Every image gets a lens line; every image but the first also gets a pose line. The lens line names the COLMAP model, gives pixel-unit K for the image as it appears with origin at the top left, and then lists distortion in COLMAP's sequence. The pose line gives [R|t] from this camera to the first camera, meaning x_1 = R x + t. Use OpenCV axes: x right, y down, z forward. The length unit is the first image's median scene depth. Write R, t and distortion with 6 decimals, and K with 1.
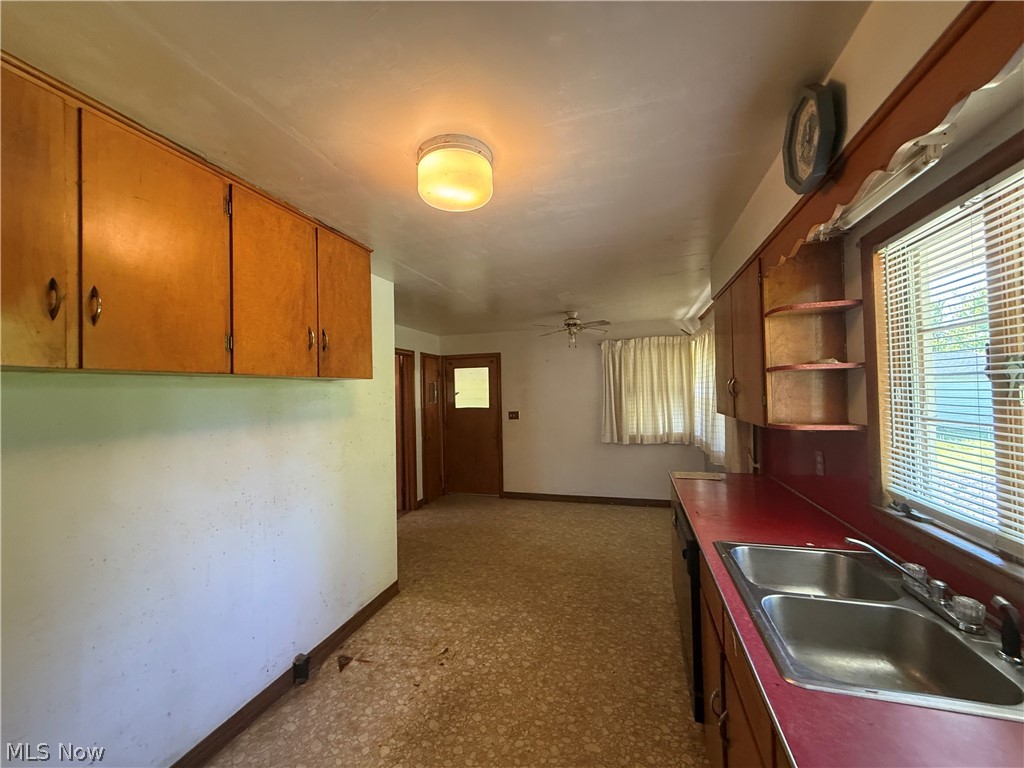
lens RADIAL K [[407.5, 0, 509.3], [0, 407.5, 386.6], [0, 0, 1]] dist [0.000229, 0.000471]
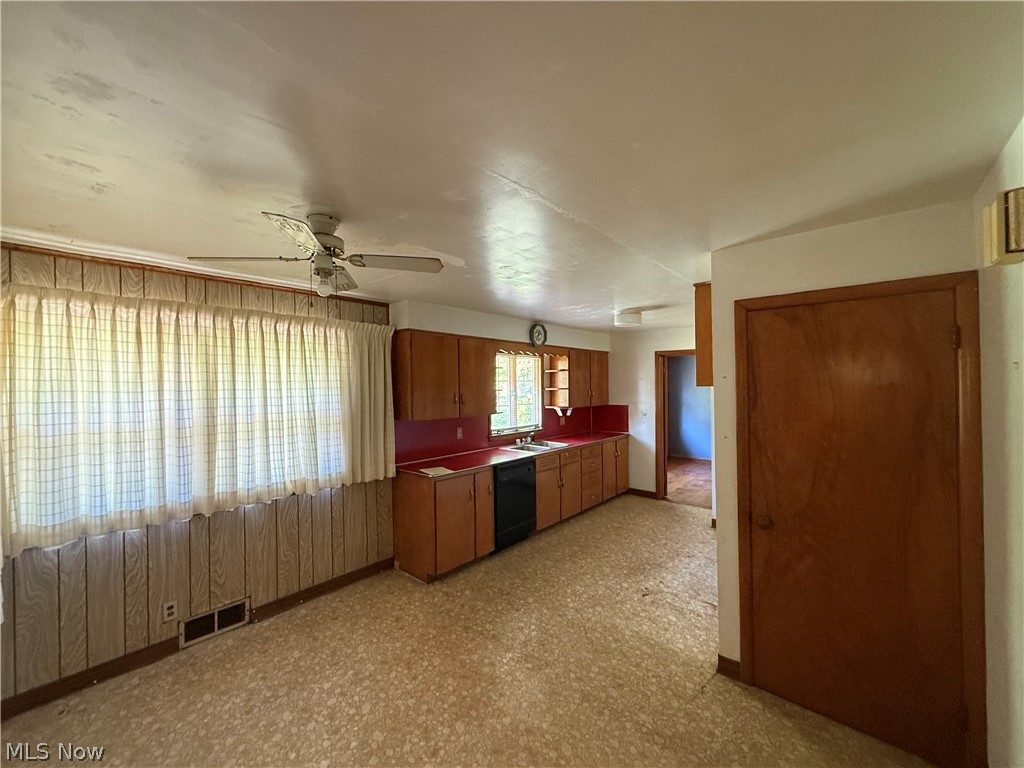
lens RADIAL K [[407.5, 0, 510.8], [0, 407.5, 386.9], [0, 0, 1]] dist [0.000229, 0.000471]
pose [[-0.911615, 0.033253, 0.409697, -0.339404], [0.027104, 0.999416, -0.020807, -0.006362], [-0.410150, -0.007864, -0.911984, 2.488846]]
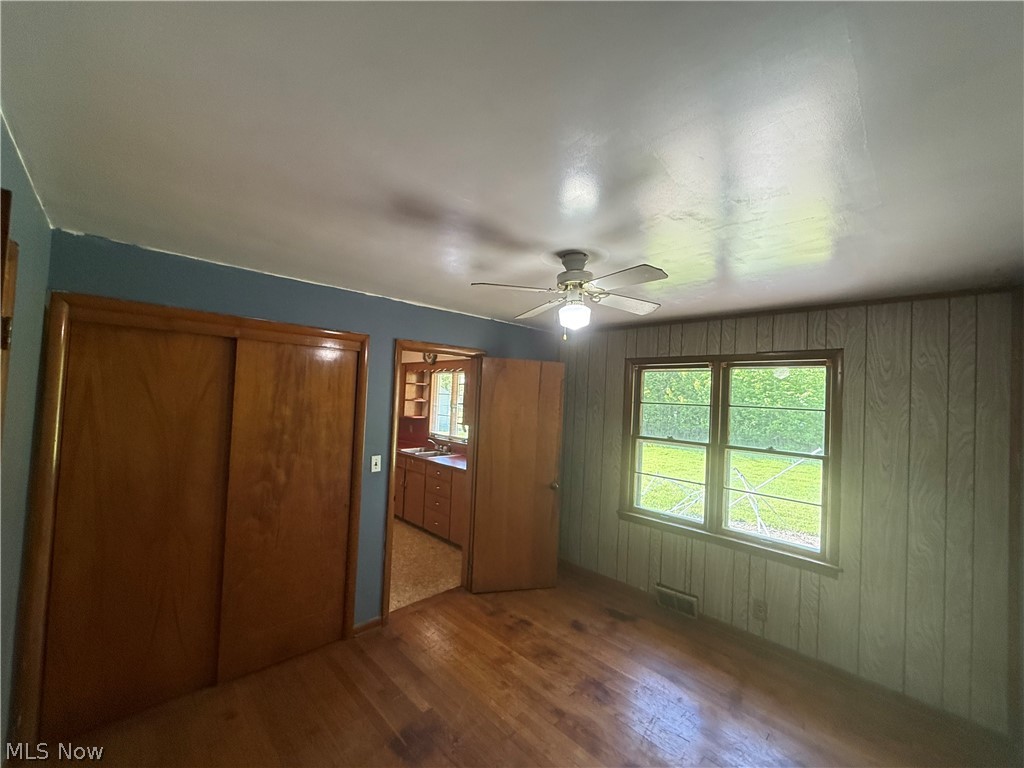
lens RADIAL K [[407.5, 0, 511.4], [0, 407.5, 384.6], [0, 0, 1]] dist [0.000229, 0.000471]
pose [[0.477039, 0.075335, 0.875647, -1.470860], [-0.069905, 0.996415, -0.047642, -0.053900], [-0.876098, -0.038485, 0.480595, -1.060959]]
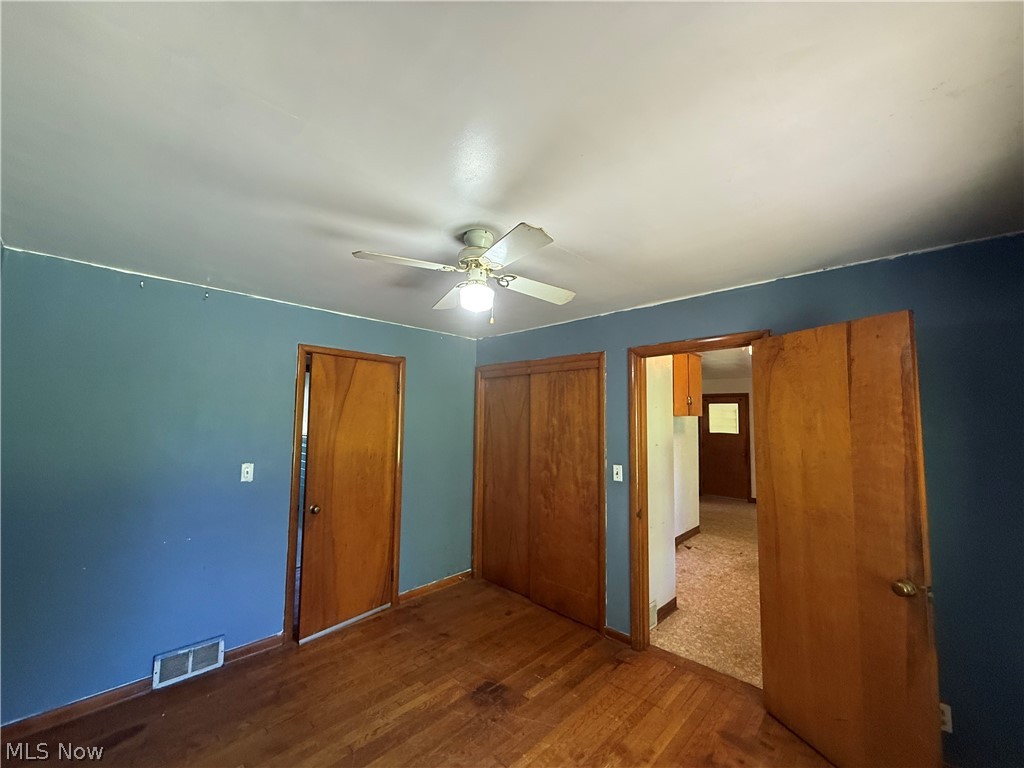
lens RADIAL K [[407.5, 0, 509.5], [0, 407.5, 385.7], [0, 0, 1]] dist [0.000229, 0.000471]
pose [[0.886732, -0.000021, -0.462284, -0.250601], [-0.027272, 0.998256, -0.052357, -0.040065], [0.461479, 0.059034, 0.885185, -1.413734]]
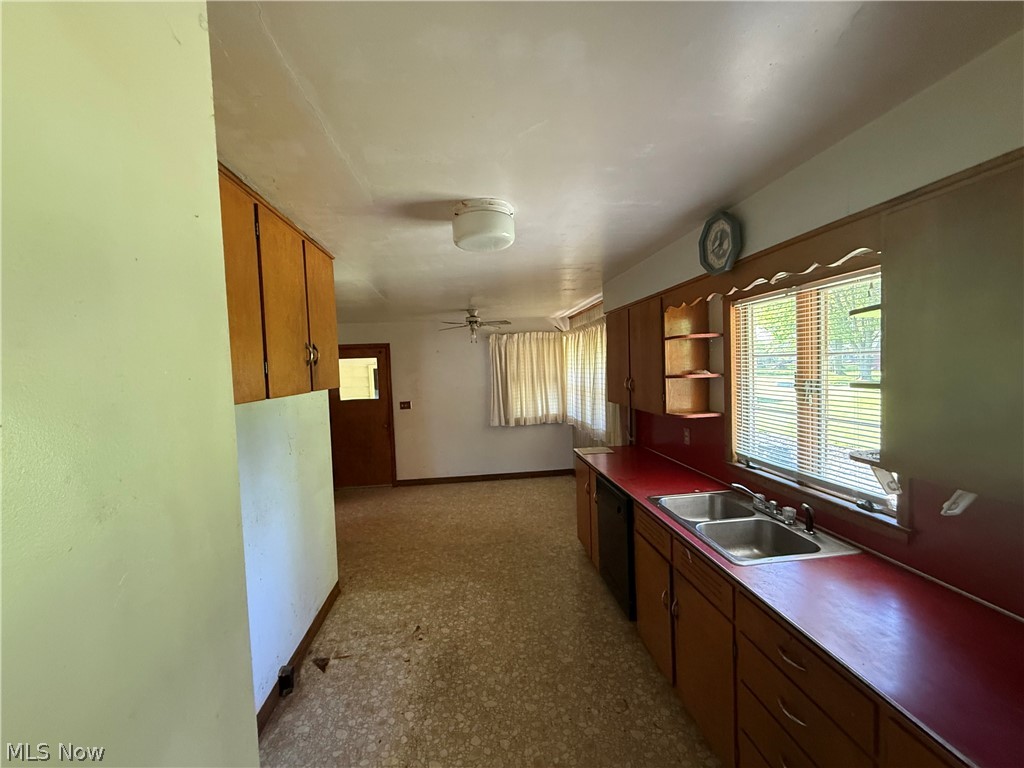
lens RADIAL K [[407.5, 0, 511.1], [0, 407.5, 387.6], [0, 0, 1]] dist [0.000229, 0.000471]
pose [[0.921846, -0.033944, 0.386067, -0.344681], [0.012765, 0.998276, 0.057290, -0.073002], [-0.387346, -0.047884, 0.920690, -0.098976]]
